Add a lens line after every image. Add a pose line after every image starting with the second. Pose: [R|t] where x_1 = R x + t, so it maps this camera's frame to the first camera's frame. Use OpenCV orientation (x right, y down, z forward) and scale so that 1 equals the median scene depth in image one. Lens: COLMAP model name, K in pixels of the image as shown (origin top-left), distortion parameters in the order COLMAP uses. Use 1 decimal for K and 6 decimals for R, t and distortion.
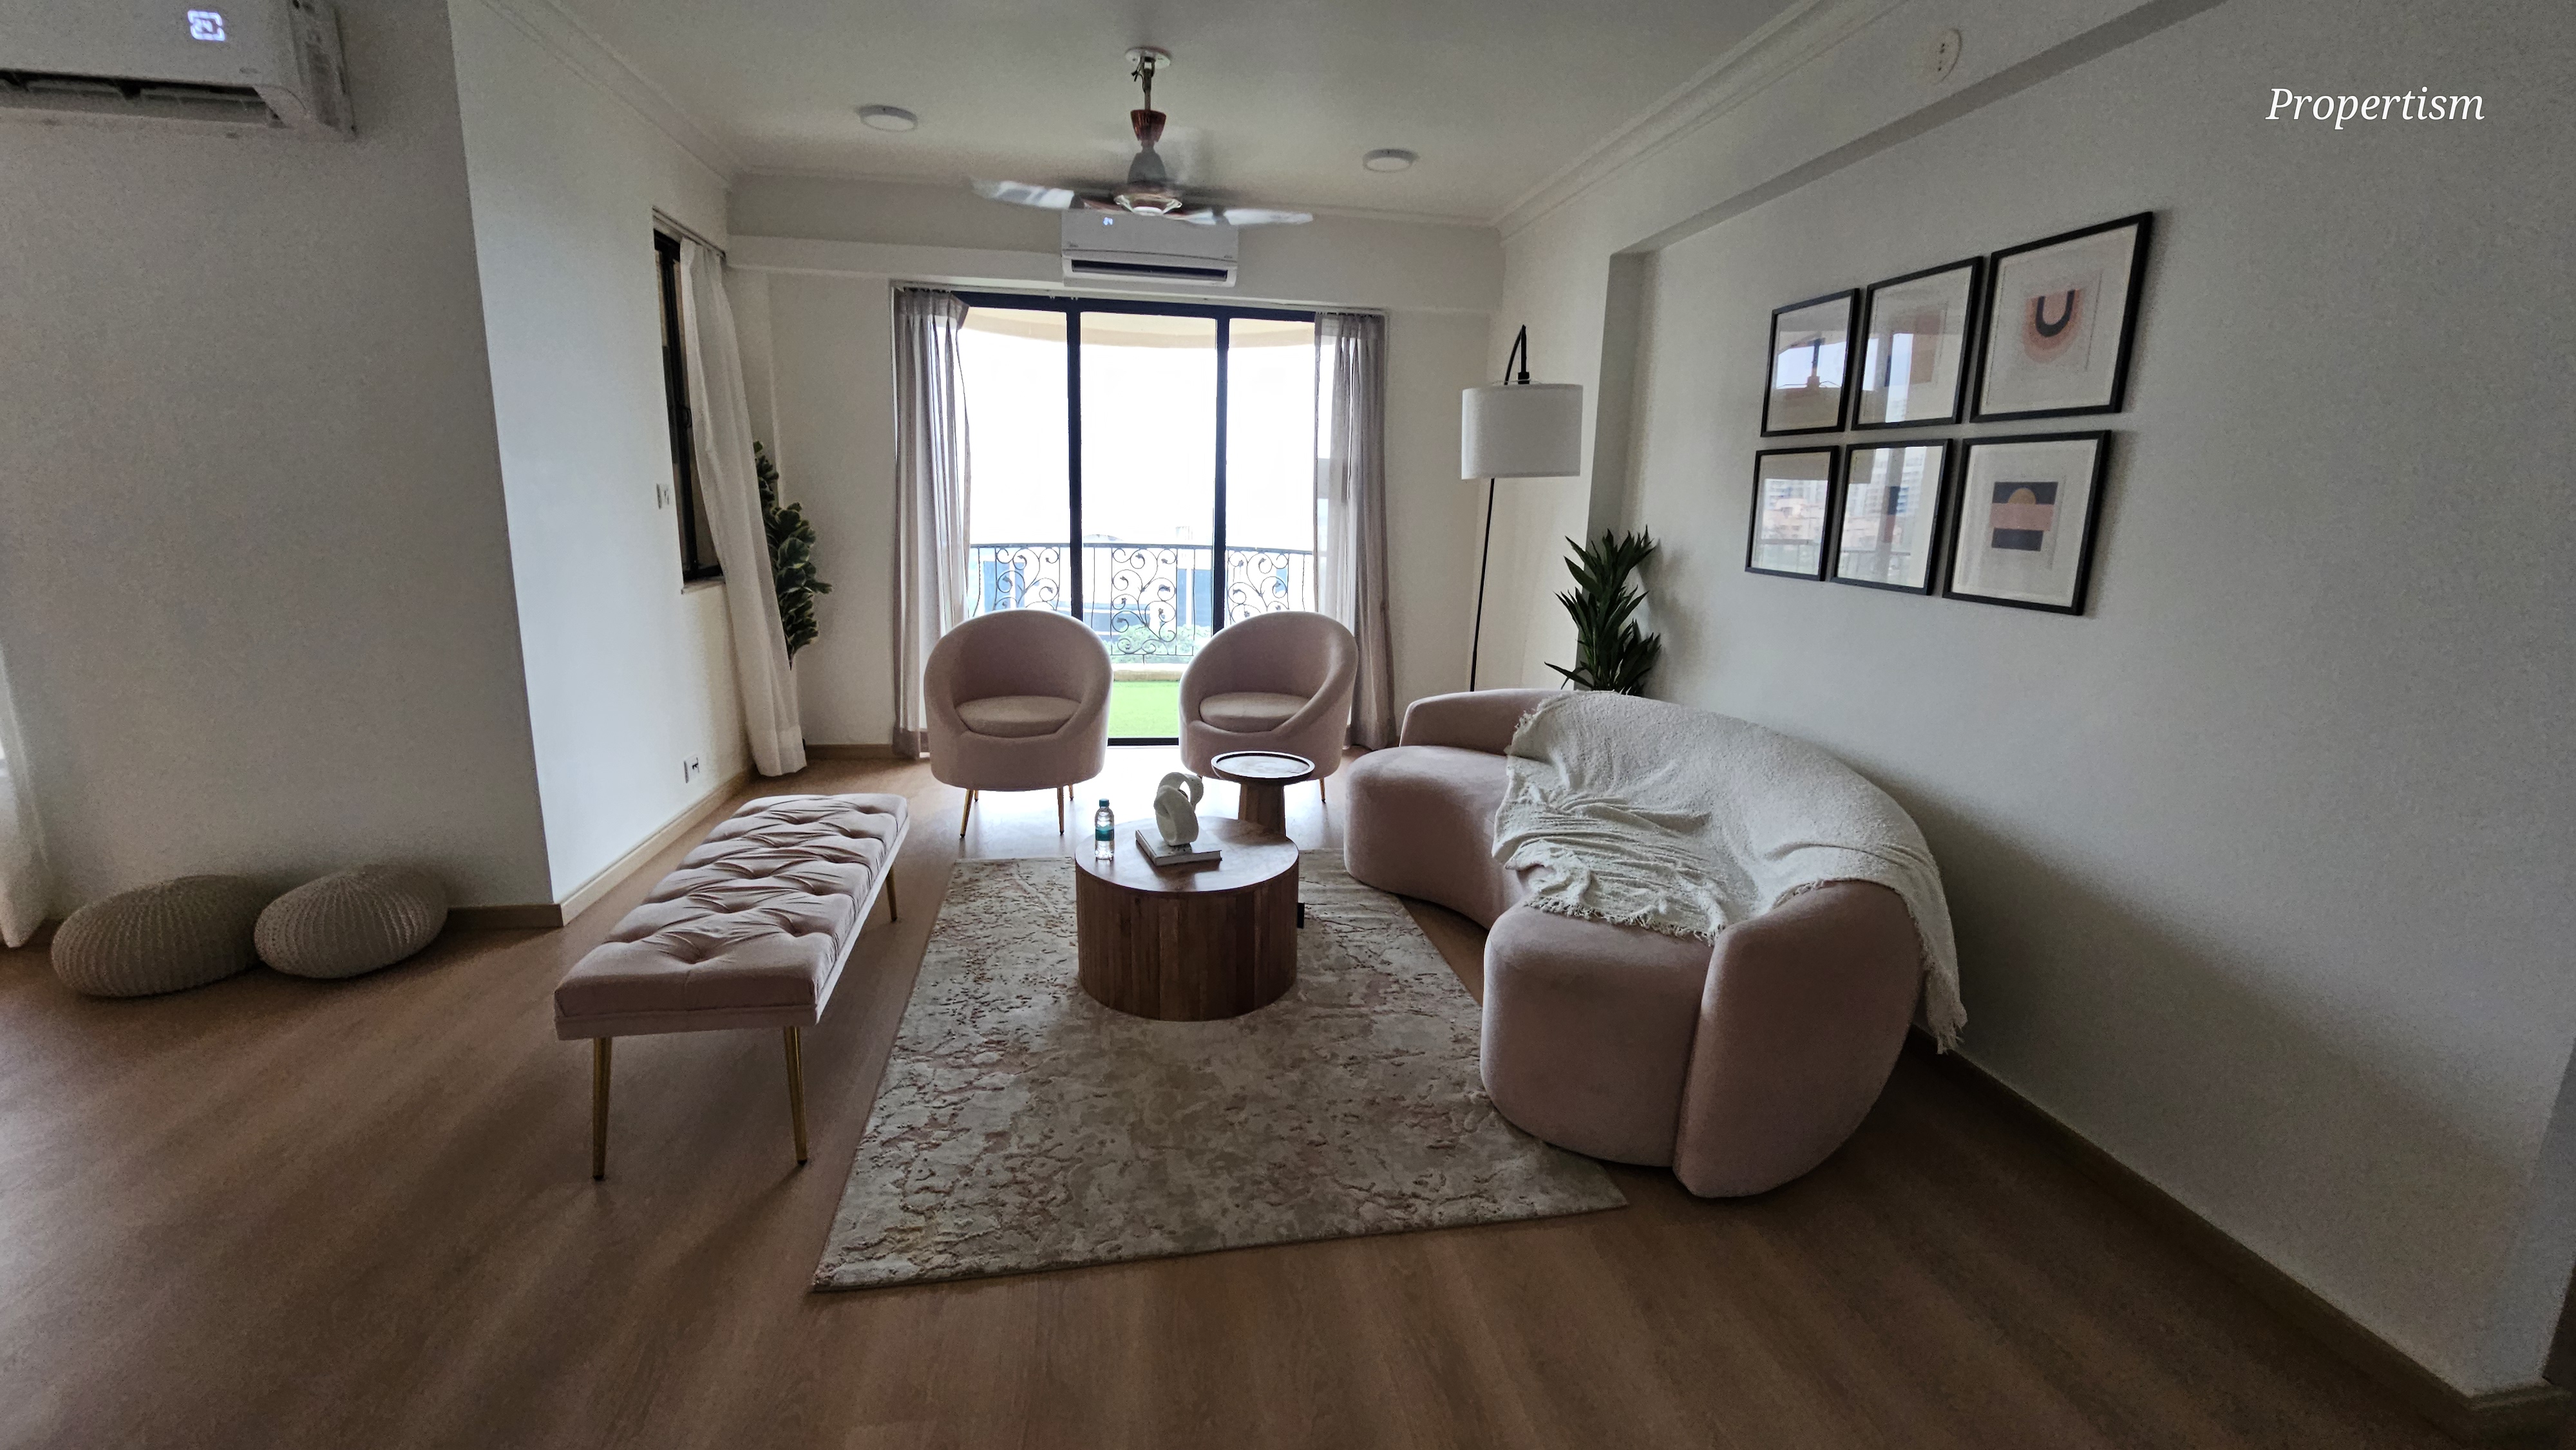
lens RADIAL K [[1058.2, 0, 1288.0], [0, 1058.2, 725.0], [0, 0, 1]] dist [0.002319, 0.000018]
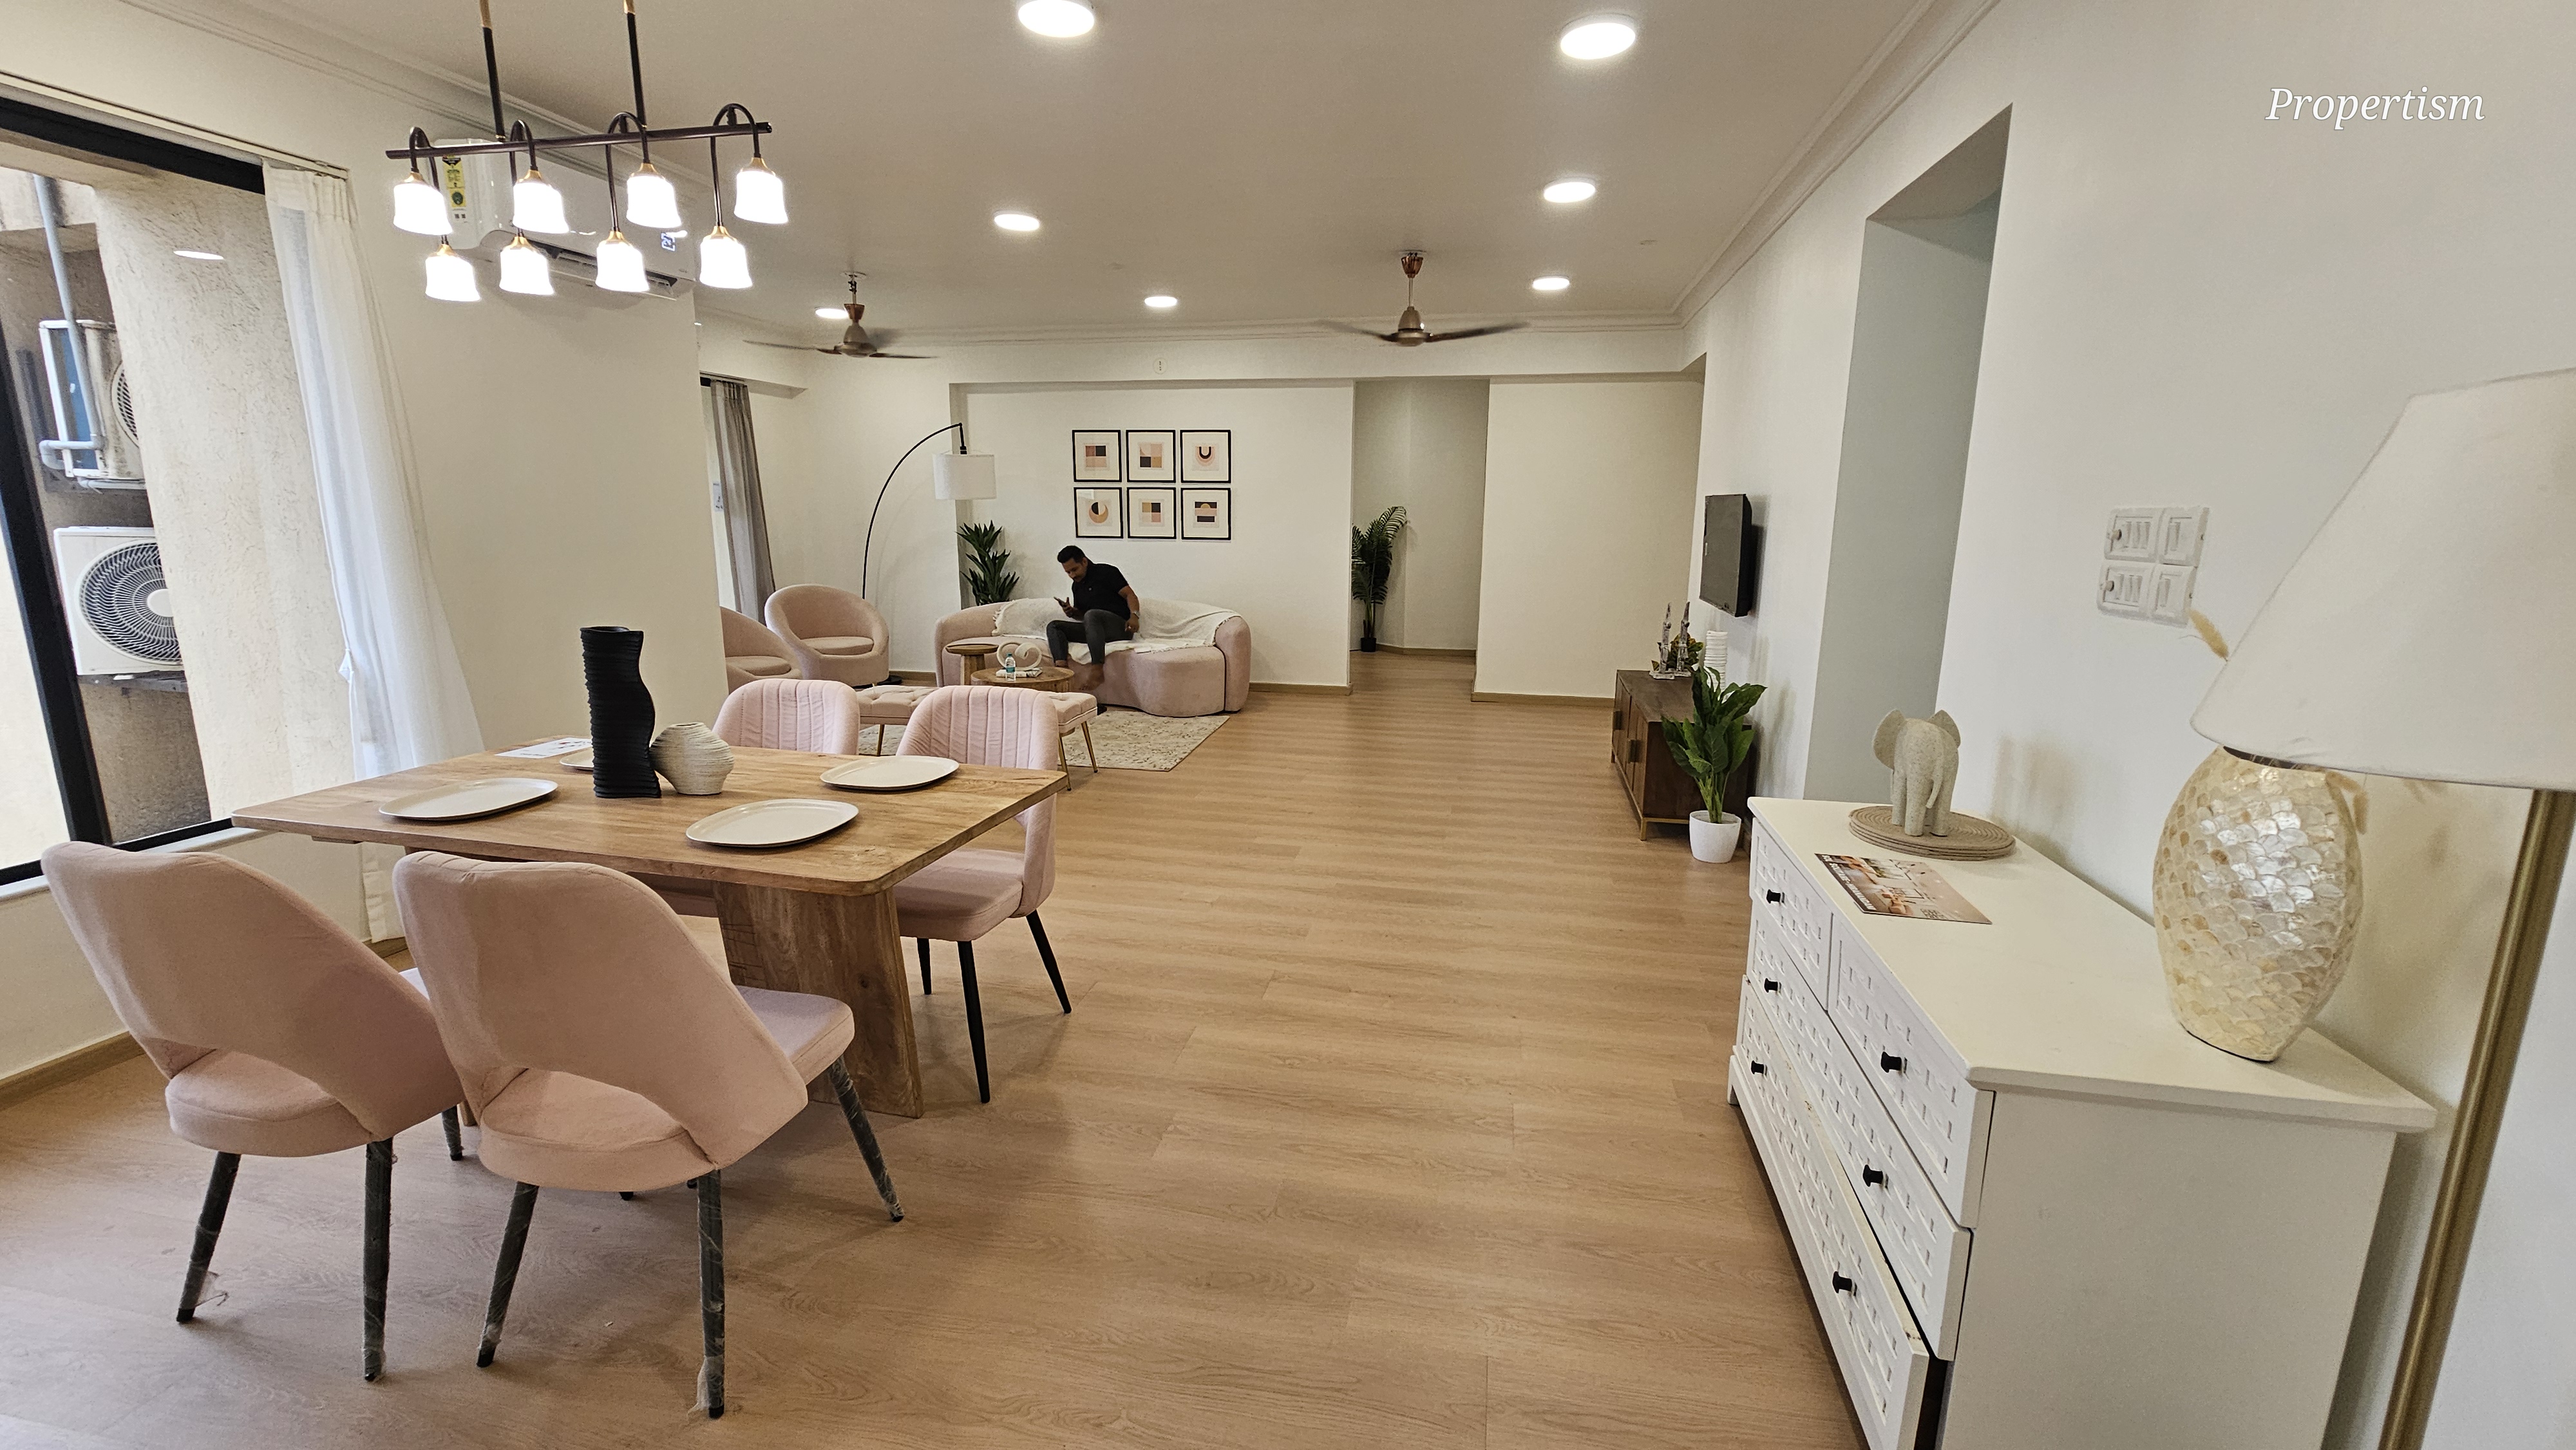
lens RADIAL K [[1058.2, 0, 1288.0], [0, 1058.2, 725.0], [0, 0, 1]] dist [0.002319, 0.000018]
pose [[0.340791, -0.214675, 0.915301, -2.254943], [0.203799, 0.967299, 0.150991, -0.000469], [-0.917784, 0.135081, 0.373397, -0.358176]]
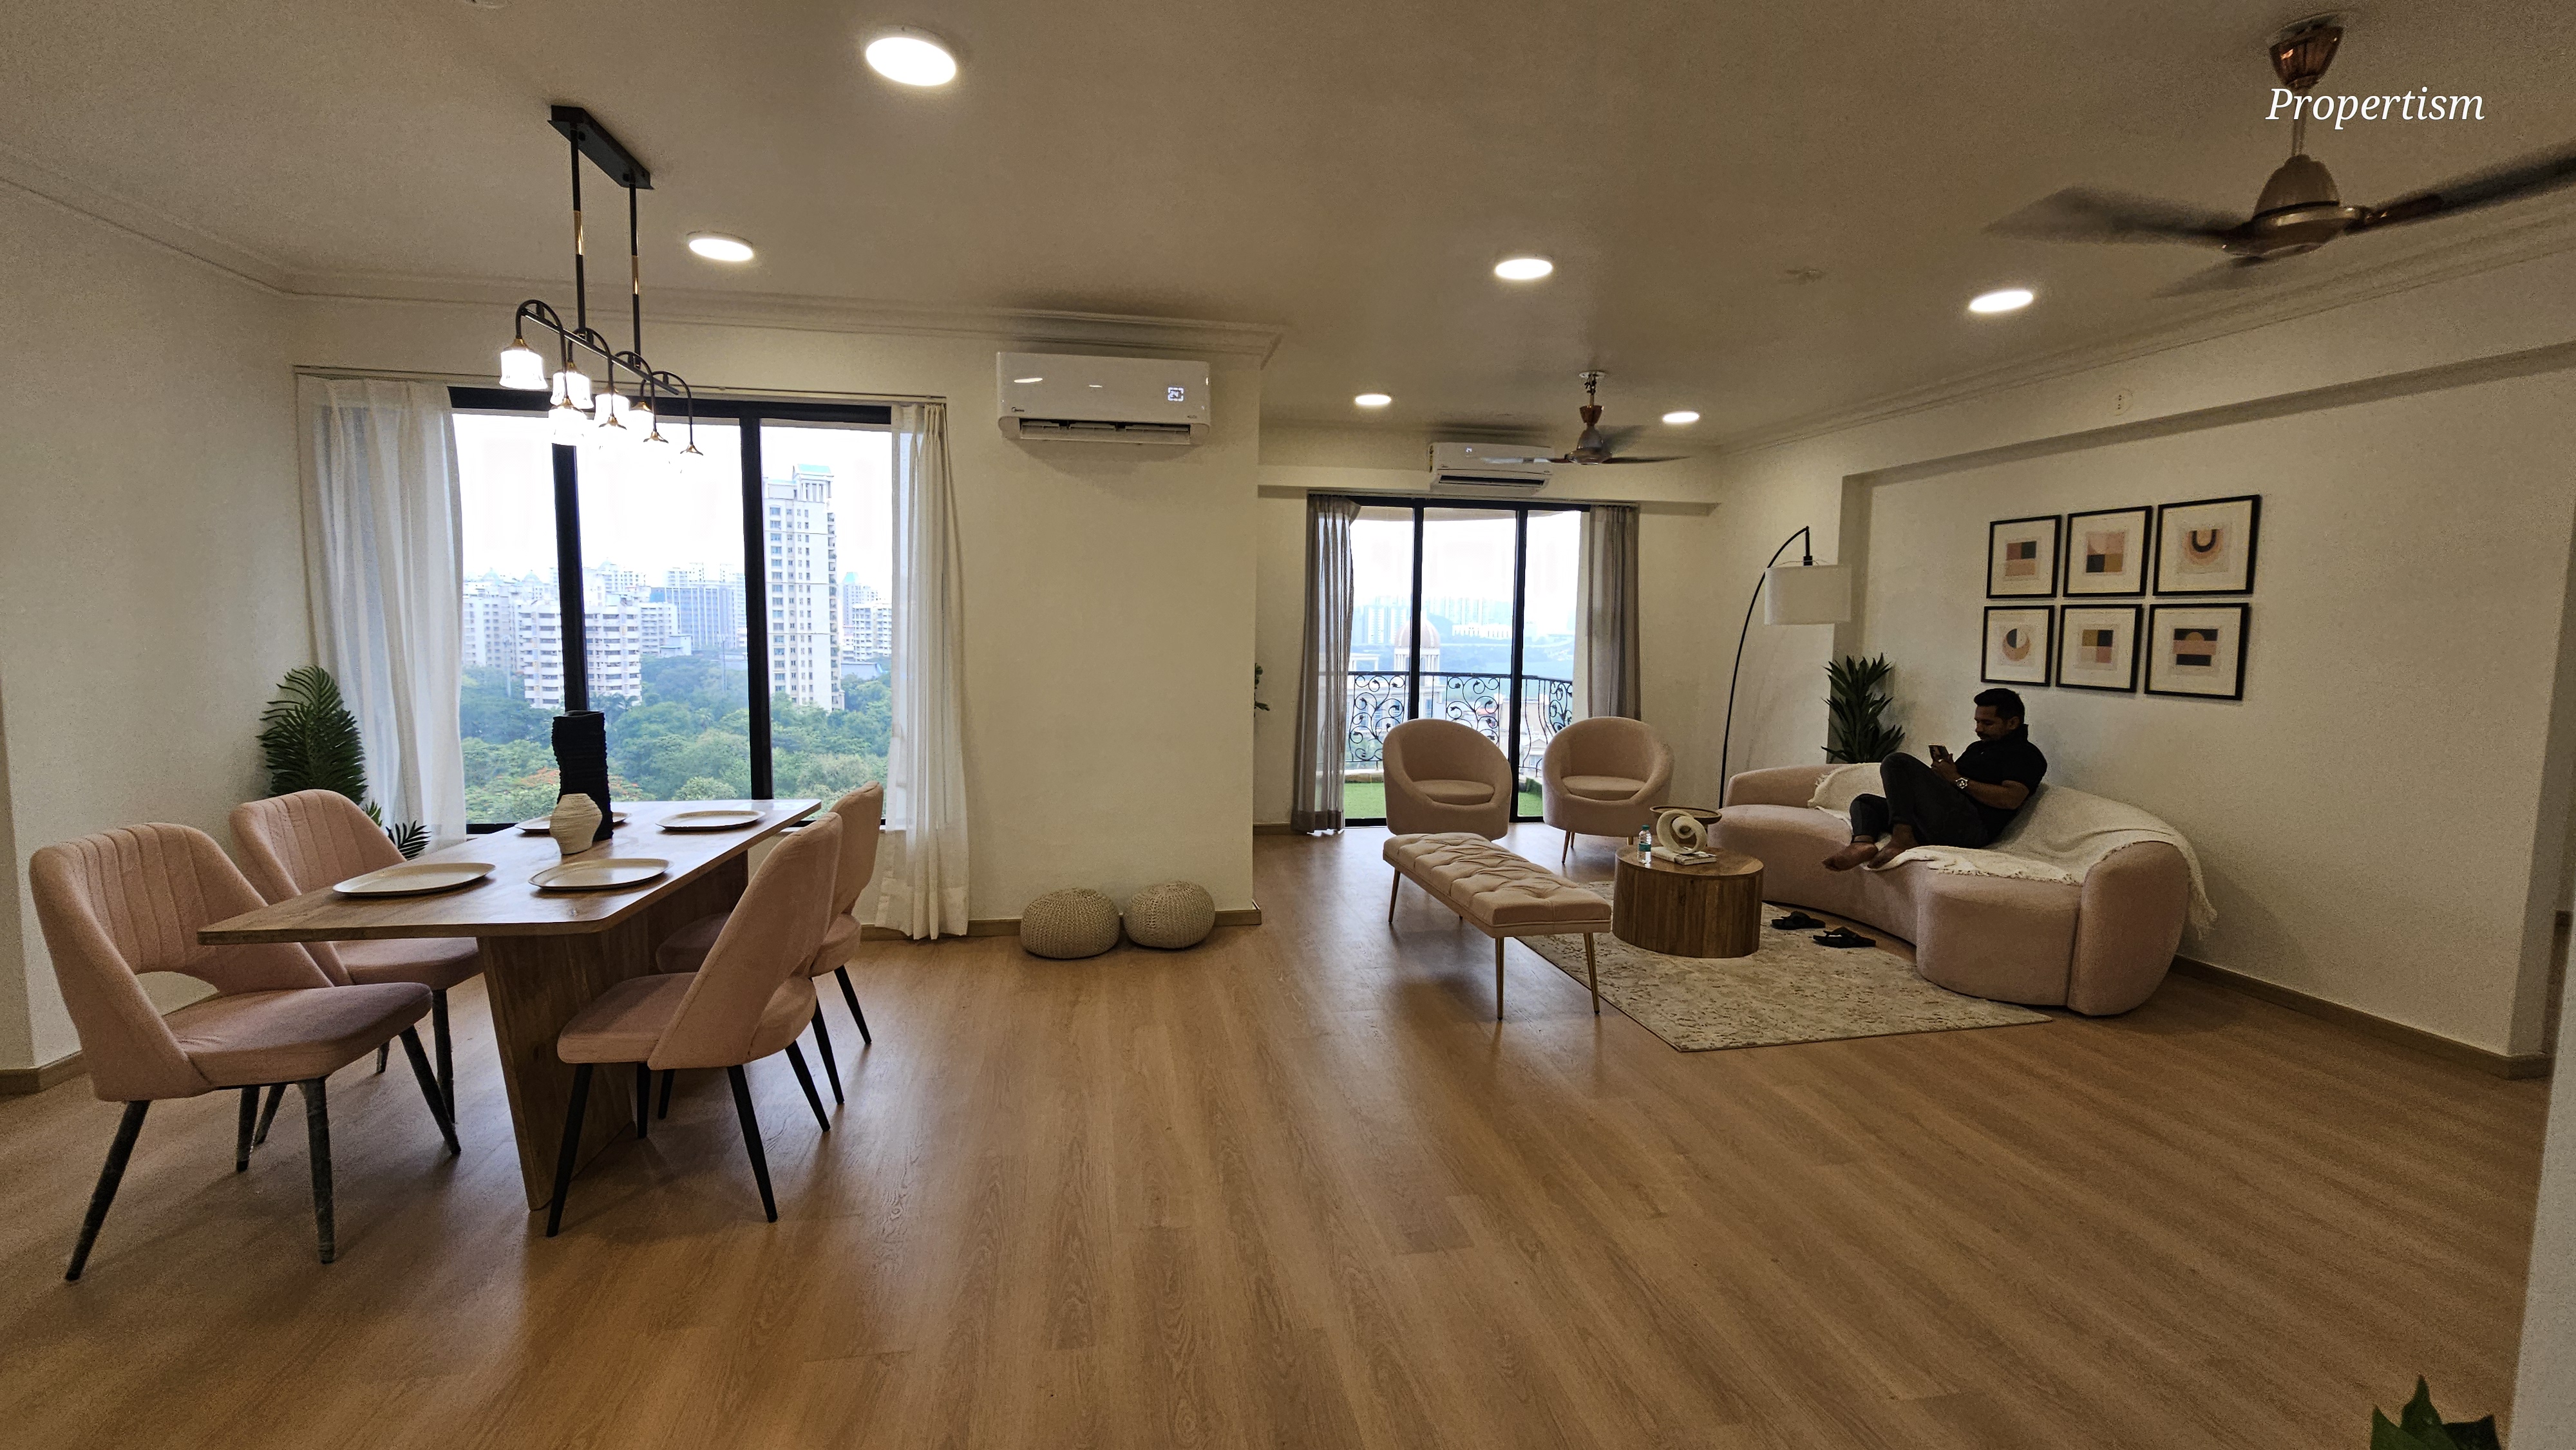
lens RADIAL K [[1058.2, 0, 1288.0], [0, 1058.2, 725.0], [0, 0, 1]] dist [0.002319, 0.000018]
pose [[0.999311, -0.017506, 0.032732, -0.865004], [0.021258, 0.992783, -0.118028, 0.108659], [-0.030430, 0.118642, 0.992471, -0.691870]]
